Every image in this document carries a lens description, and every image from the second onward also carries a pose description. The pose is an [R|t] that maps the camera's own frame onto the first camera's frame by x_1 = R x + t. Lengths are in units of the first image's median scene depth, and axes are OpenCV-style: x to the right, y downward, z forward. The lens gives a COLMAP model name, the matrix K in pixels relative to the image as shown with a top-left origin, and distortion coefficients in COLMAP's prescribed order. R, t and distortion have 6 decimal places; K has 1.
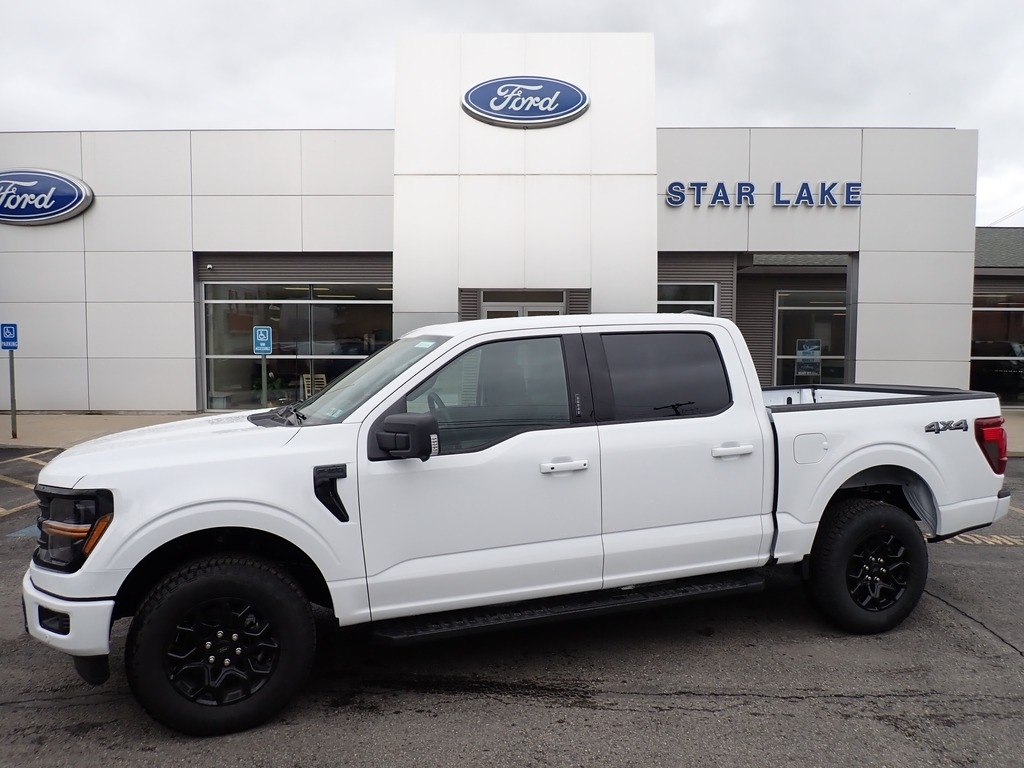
lens RADIAL K [[758.2, 0, 508.5], [0, 758.2, 379.2], [0, 0, 1]] dist [-0.008538, -0.003658]
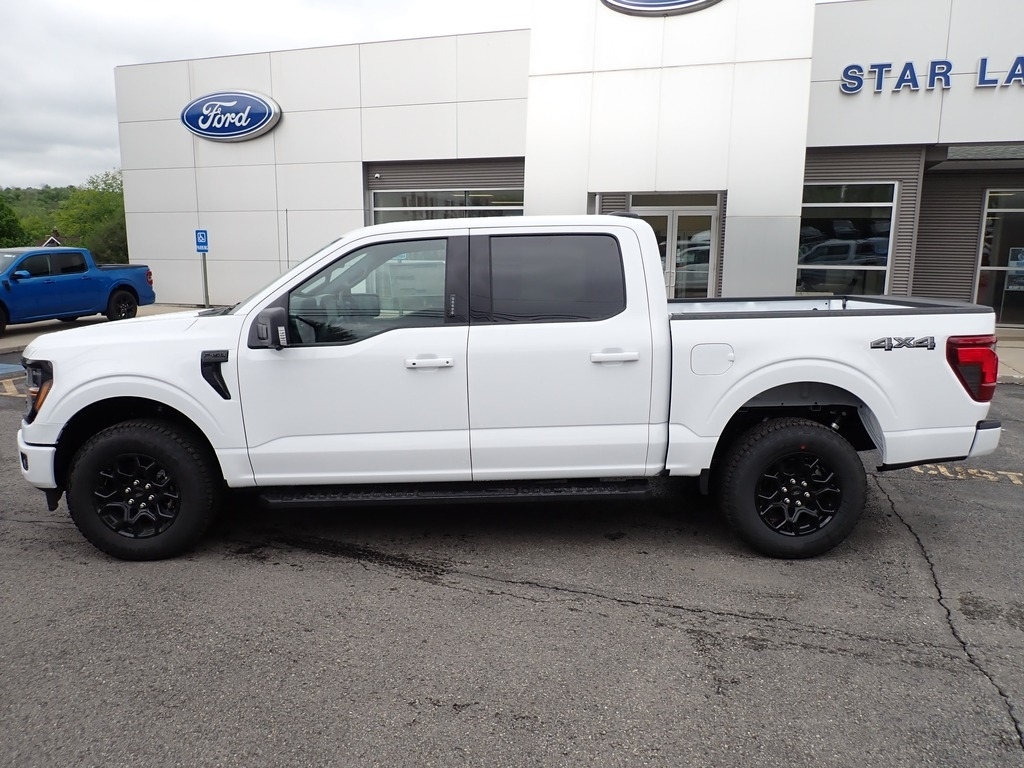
lens RADIAL K [[758.2, 0, 508.3], [0, 758.2, 382.5], [0, 0, 1]] dist [-0.008538, -0.003658]
pose [[0.953747, 0.056823, -0.295192, 0.119577], [-0.019563, 0.991623, 0.127676, 0.001178], [0.299974, -0.115995, 0.946869, 0.006816]]
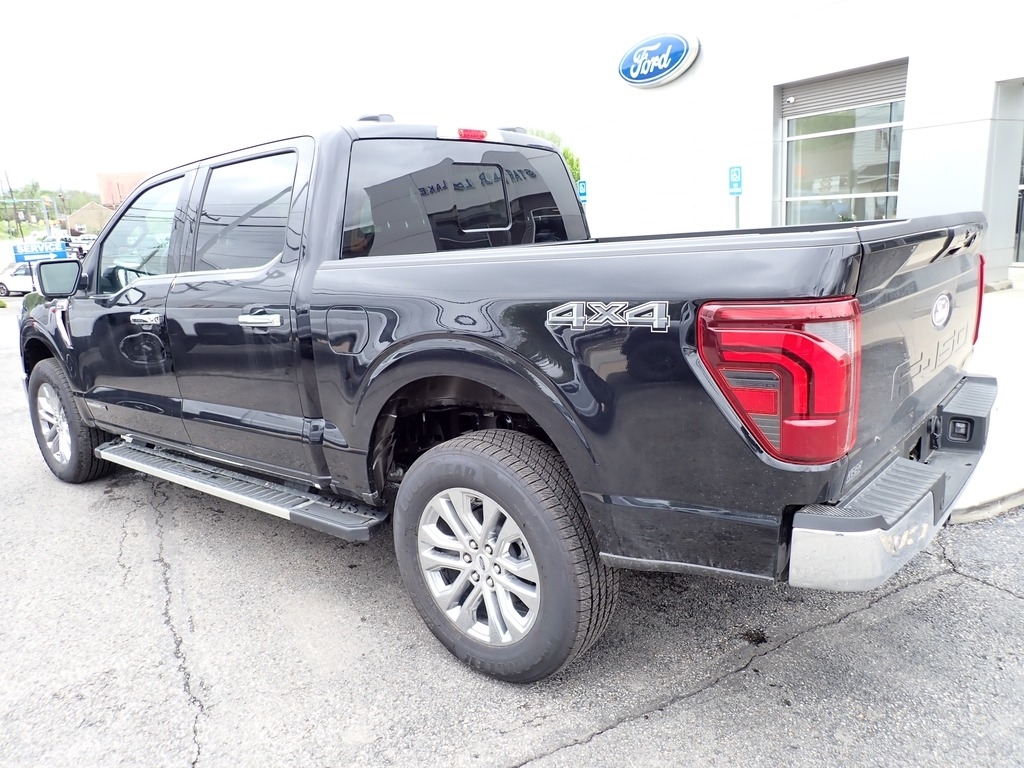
lens RADIAL K [[758.2, 0, 513.9], [0, 758.2, 379.9], [0, 0, 1]] dist [-0.008538, -0.003658]
pose [[0.492619, 0.156611, -0.856037, 0.291768], [0.022339, 0.981074, 0.192341, 0.003006], [0.869959, -0.113874, 0.479797, 0.227508]]
